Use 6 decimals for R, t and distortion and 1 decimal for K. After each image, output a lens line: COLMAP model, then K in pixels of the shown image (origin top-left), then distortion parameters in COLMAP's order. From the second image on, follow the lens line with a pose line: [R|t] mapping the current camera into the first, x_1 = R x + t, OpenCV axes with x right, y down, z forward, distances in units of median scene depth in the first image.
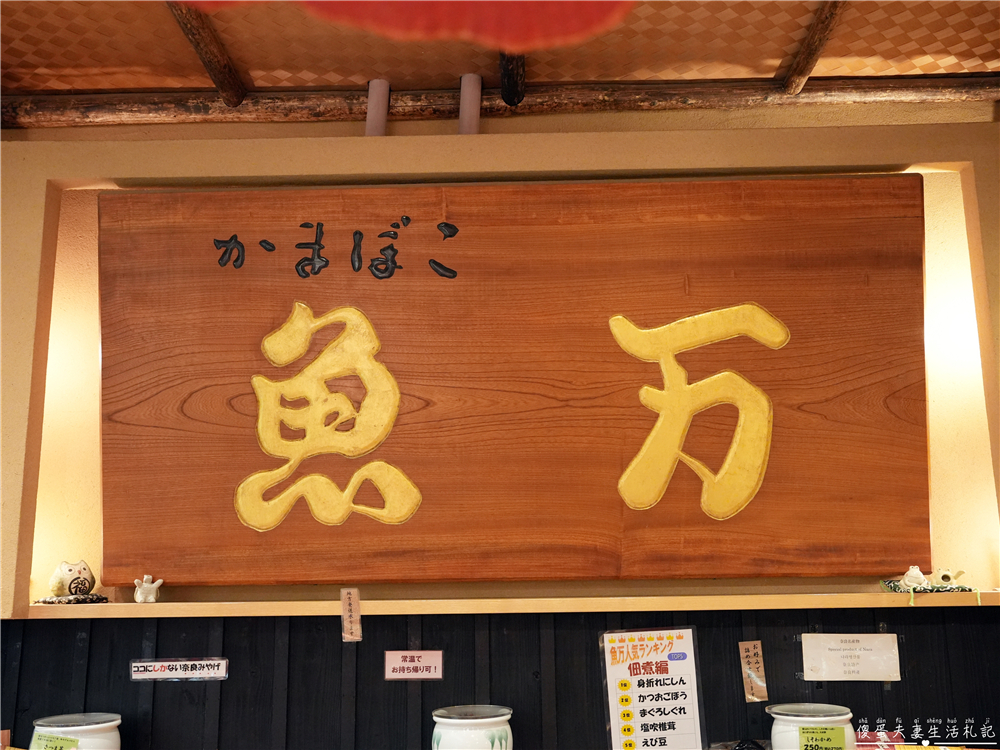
lens RADIAL K [[971.1, 0, 500.1], [0, 971.1, 377.9], [0, 0, 1]] dist [0.011599, 0.000000]
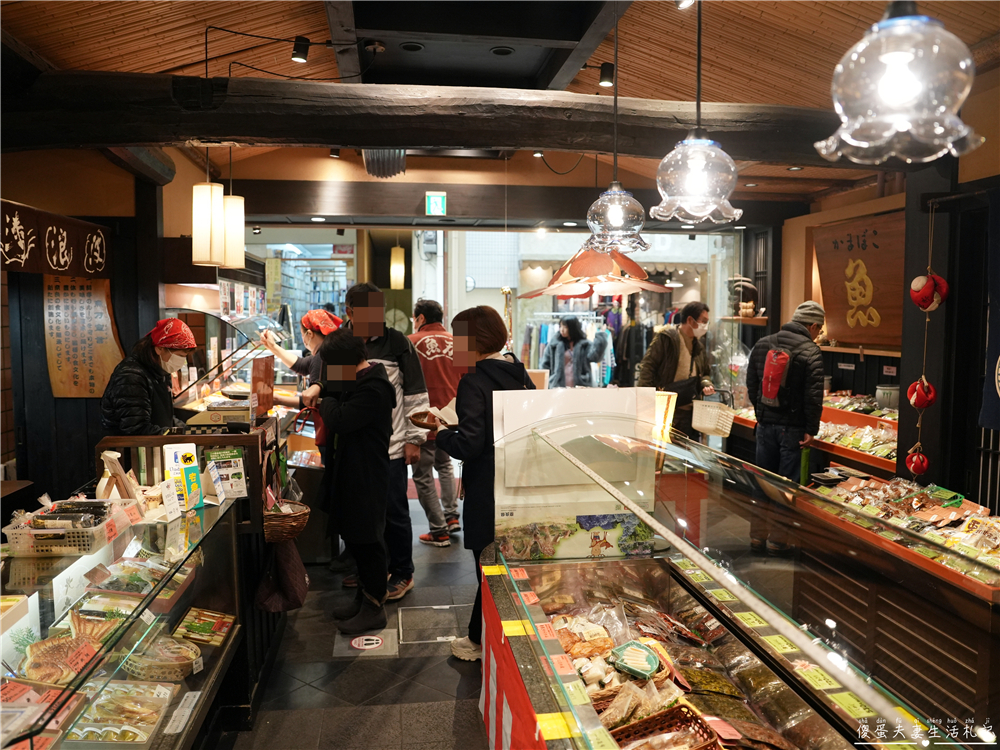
lens RADIAL K [[770.8, 0, 499.7], [0, 770.8, 374.3], [0, 0, 1]] dist [-0.092497, 0.056638]
pose [[0.171735, 0.090645, -0.980964, 2.106095], [0.184591, 0.975161, 0.122425, -0.226253], [0.967695, -0.202102, 0.150737, -0.591154]]
